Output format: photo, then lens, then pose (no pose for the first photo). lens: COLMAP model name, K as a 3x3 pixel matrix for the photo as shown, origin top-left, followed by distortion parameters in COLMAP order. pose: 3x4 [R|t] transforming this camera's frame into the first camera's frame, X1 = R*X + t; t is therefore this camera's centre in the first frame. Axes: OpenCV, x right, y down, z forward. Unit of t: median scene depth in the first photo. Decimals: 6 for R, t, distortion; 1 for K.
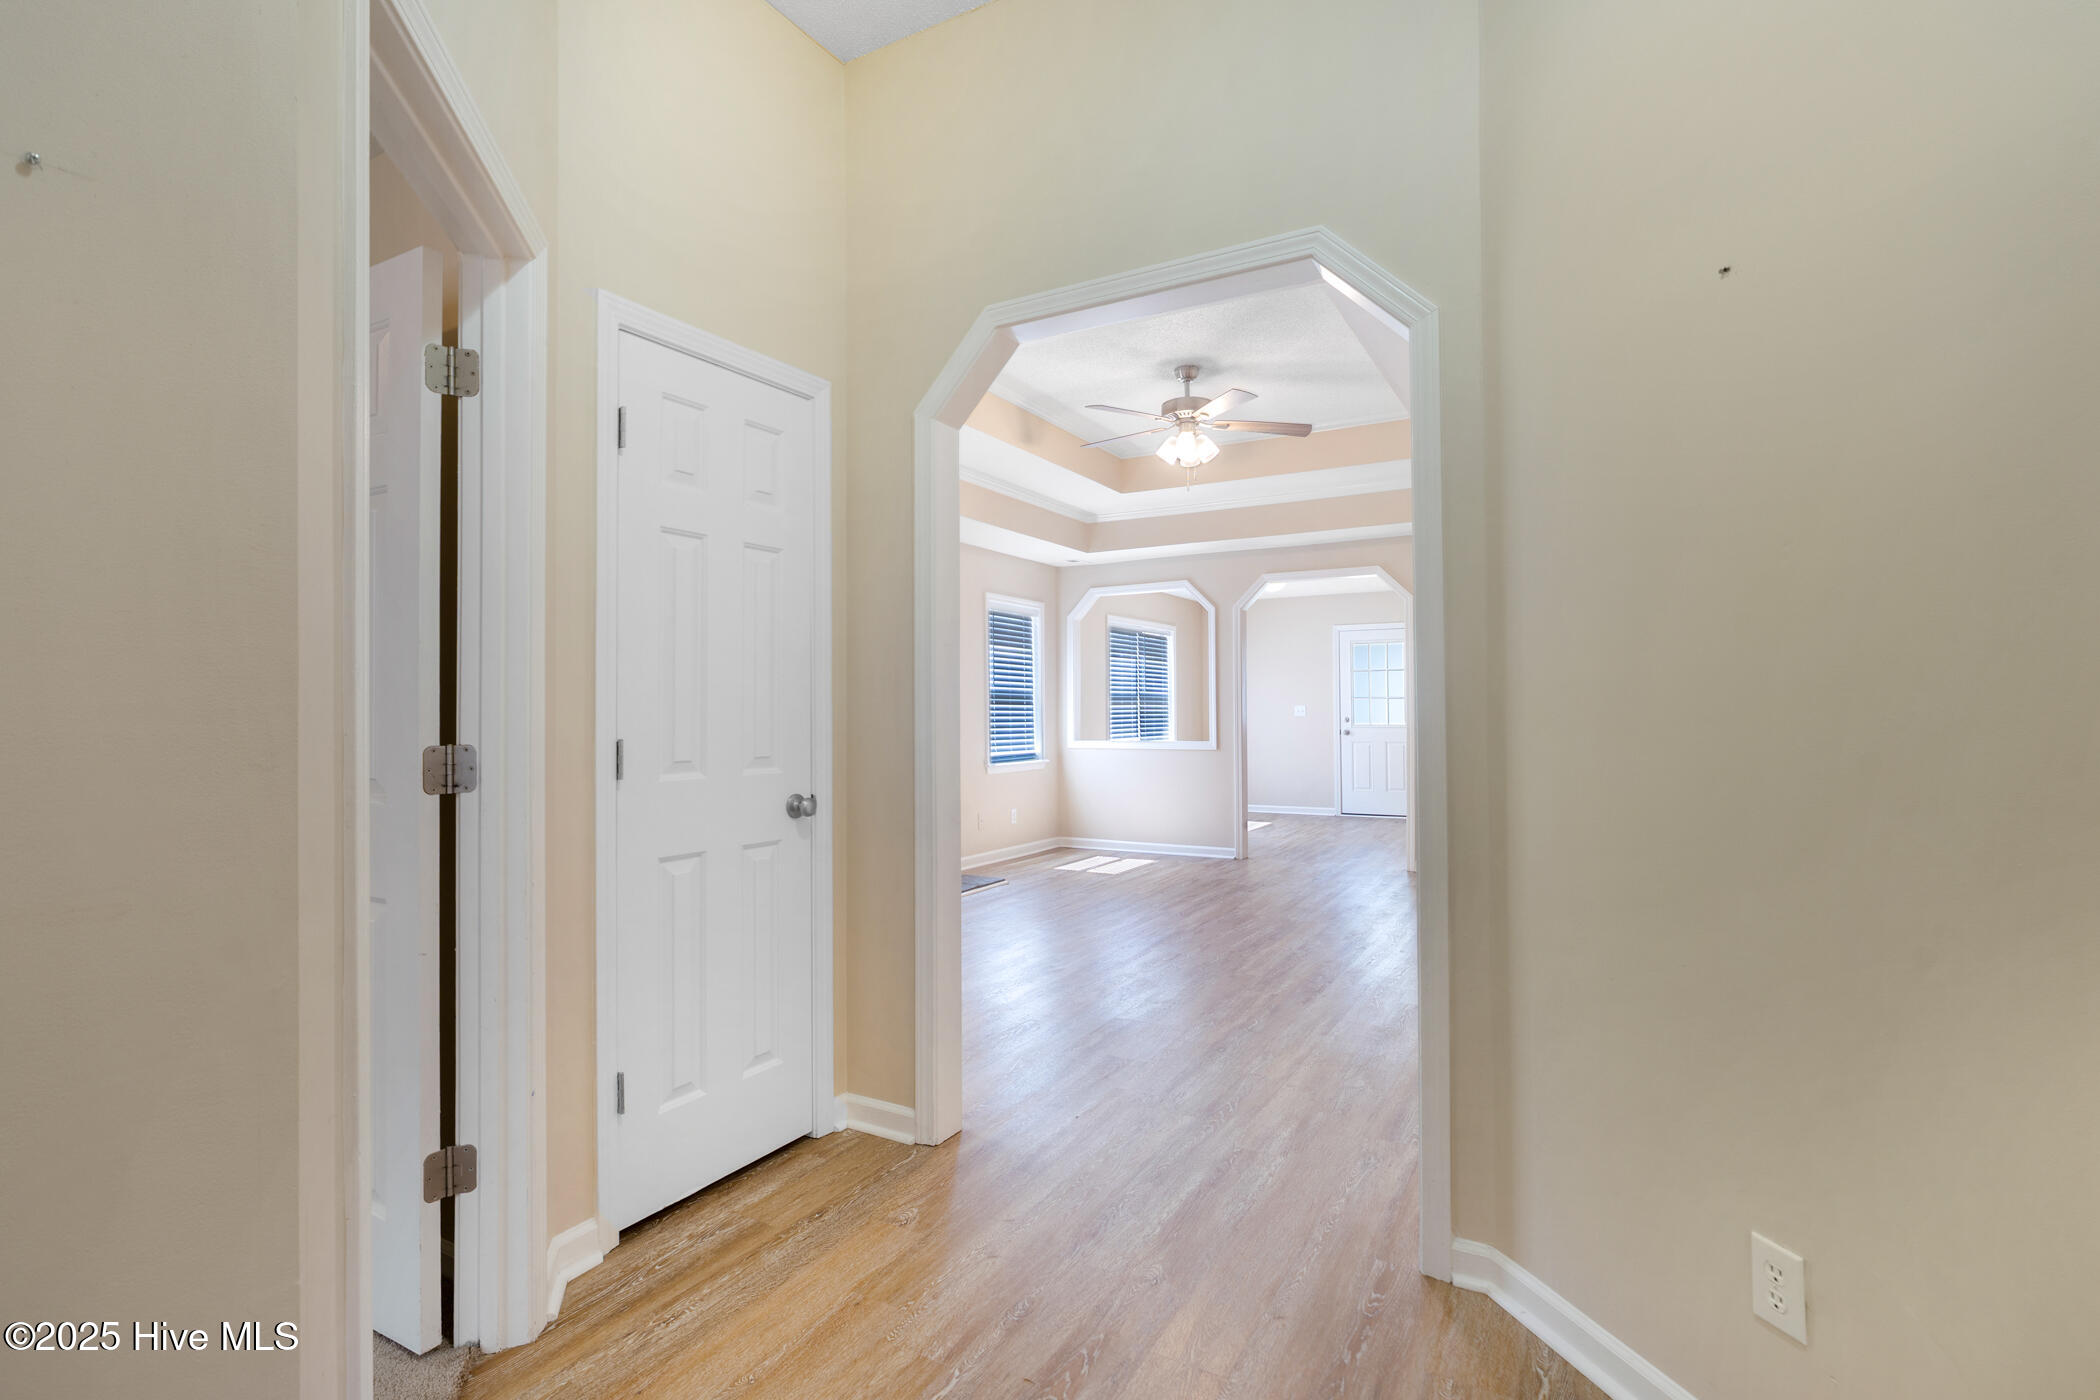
lens RADIAL K [[994.2, 0, 1043.6], [0, 994.2, 695.3], [0, 0, 1]] dist [-0.002449, -0.000293]
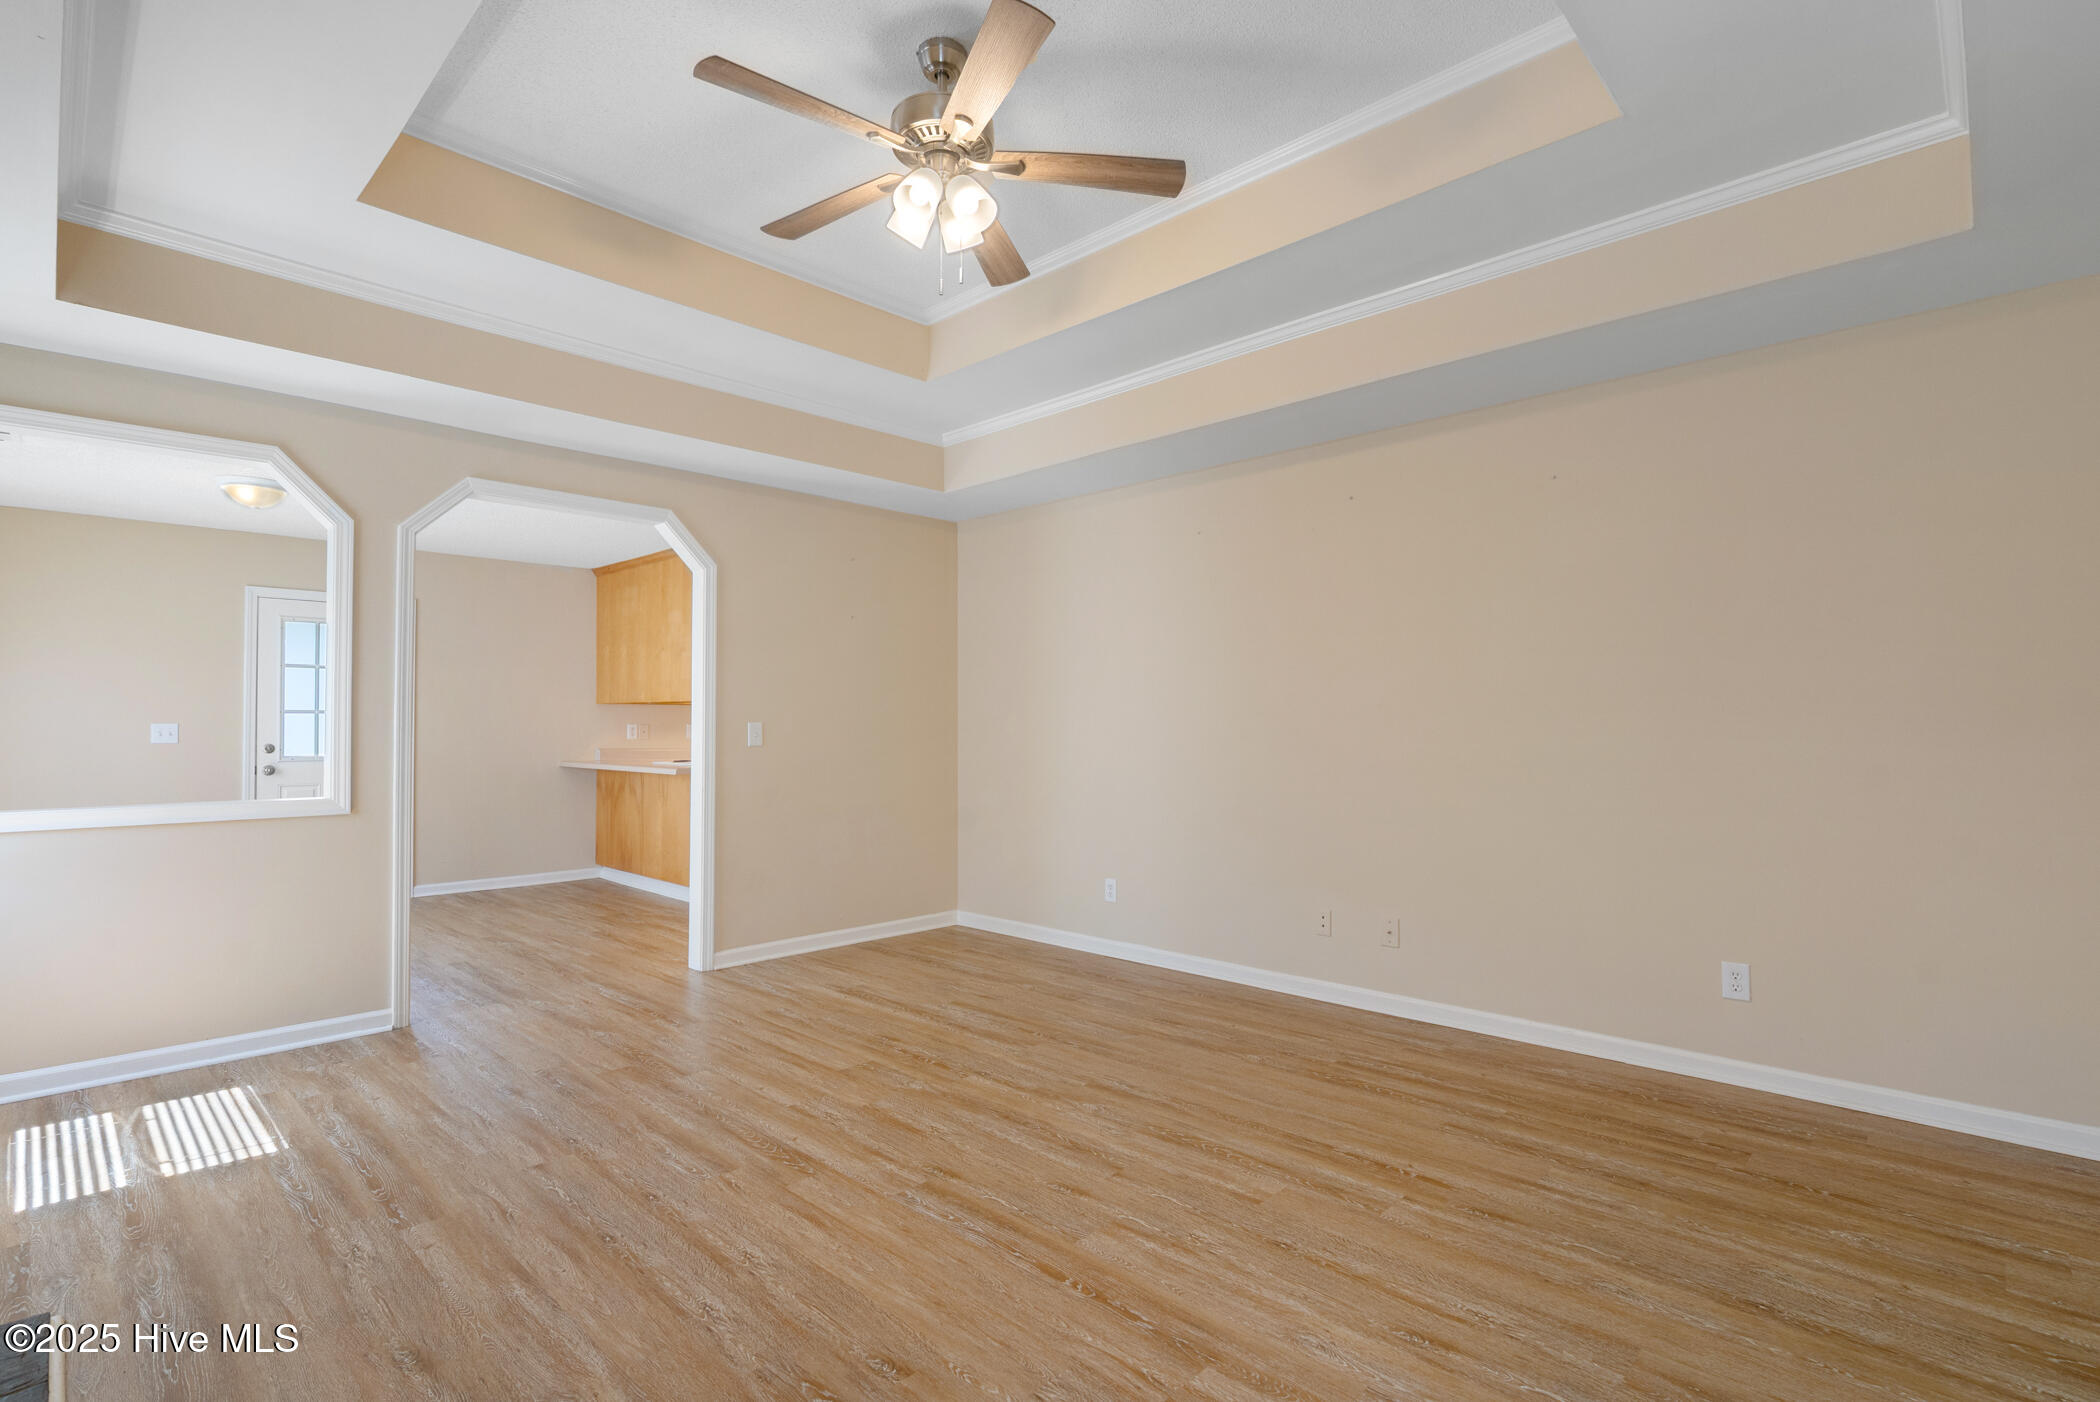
lens RADIAL K [[966.5, 0, 1058.6], [0, 966.5, 719.4], [0, 0, 1]] dist [-0.004245, 0.000252]
pose [[0.218711, 0.015377, 0.975669, -0.185824], [-0.013162, 0.999831, -0.012807, 0.009972], [-0.975701, -0.010041, 0.218876, 0.513058]]
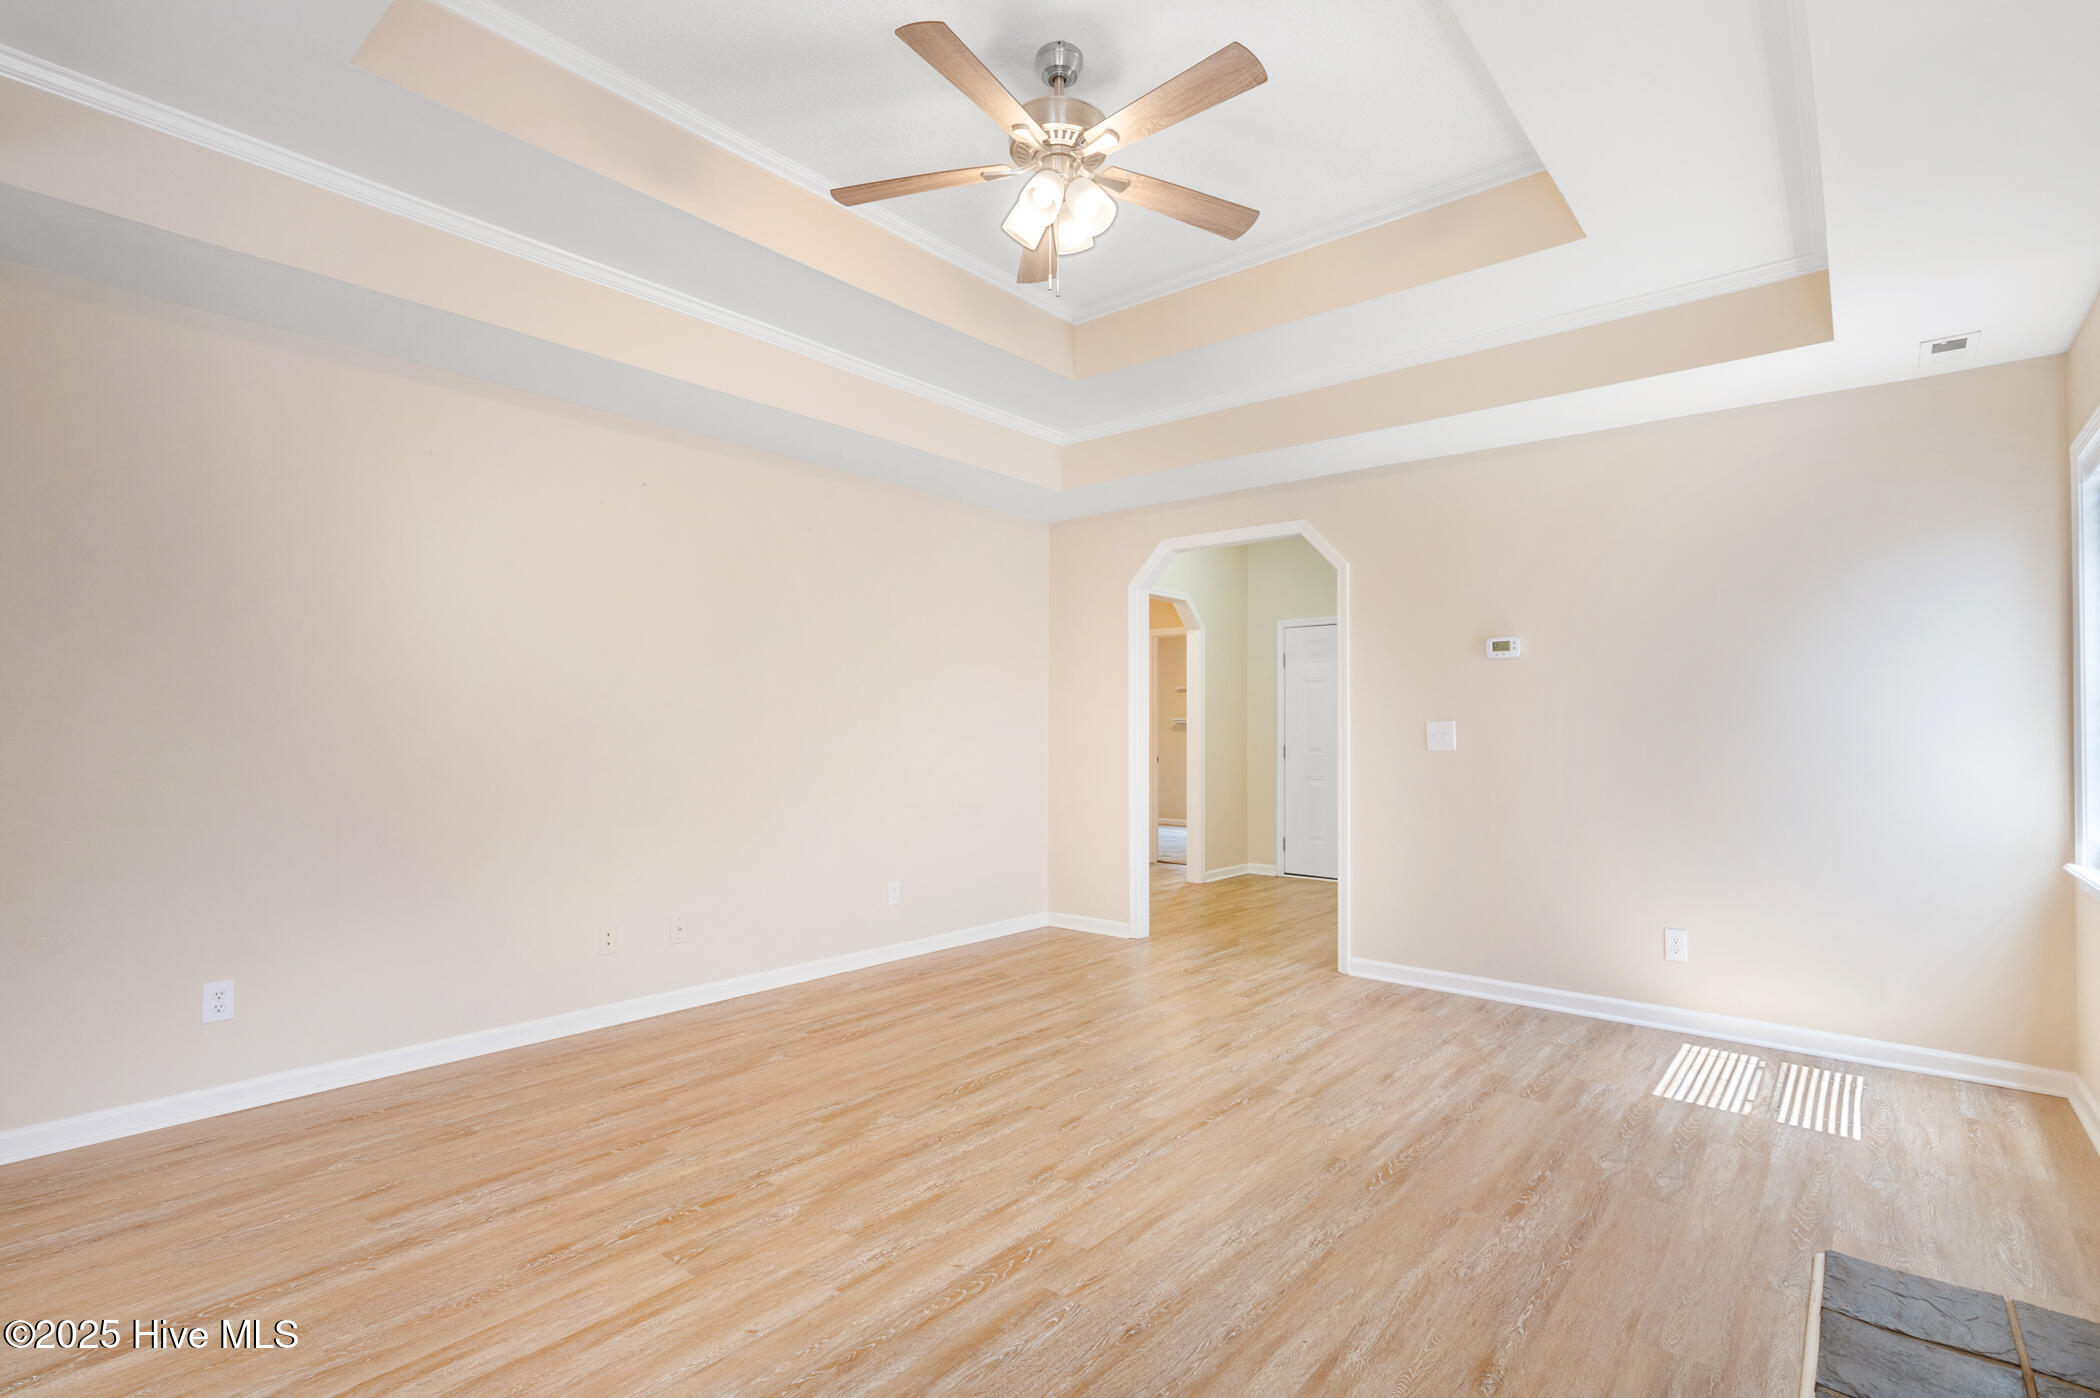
lens RADIAL K [[966.5, 0, 1058.6], [0, 966.5, 717.4], [0, 0, 1]] dist [-0.004245, 0.000252]
pose [[-0.984984, 0.002782, 0.172624, 0.038533], [-0.002182, 0.999590, -0.028560, 0.011409], [-0.172633, -0.028507, -0.984574, 0.909050]]
